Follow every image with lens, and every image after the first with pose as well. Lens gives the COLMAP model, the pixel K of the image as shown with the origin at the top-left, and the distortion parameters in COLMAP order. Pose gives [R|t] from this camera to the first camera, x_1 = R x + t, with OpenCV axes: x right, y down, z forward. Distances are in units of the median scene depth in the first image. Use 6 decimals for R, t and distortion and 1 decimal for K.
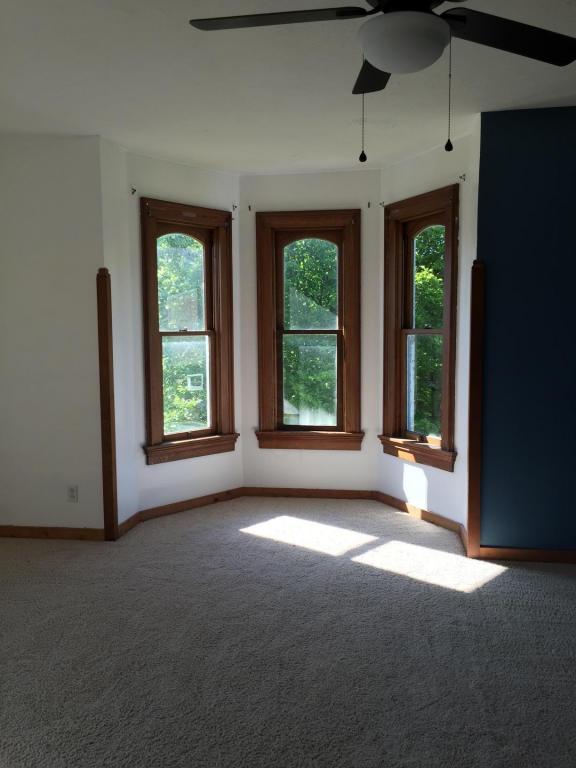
lens RADIAL K [[660.1, 0, 288.4], [0, 660.1, 382.8], [0, 0, 1]] dist [0.028839, -0.040841]
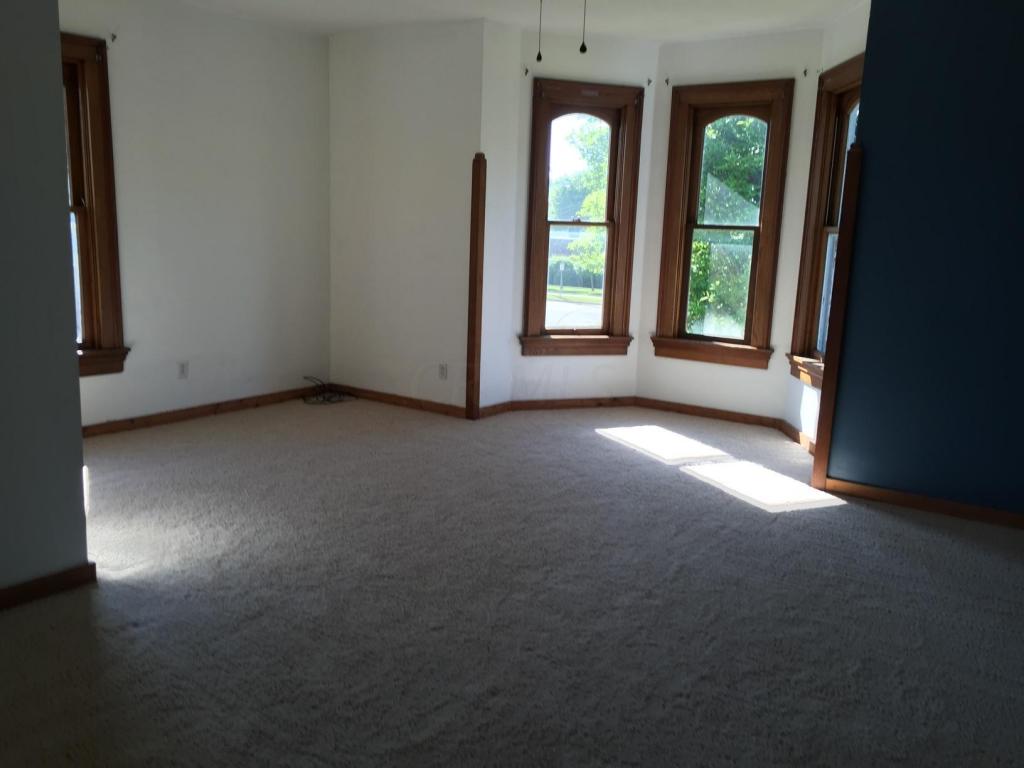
lens RADIAL K [[880.1, 0, 509.8], [0, 880.1, 386.7], [0, 0, 1]] dist [0.028839, -0.040841]
pose [[0.892804, 0.114751, -0.435584, 0.329550], [-0.073803, 0.991204, 0.109853, 0.025374], [0.444358, -0.065930, 0.893420, -0.178295]]
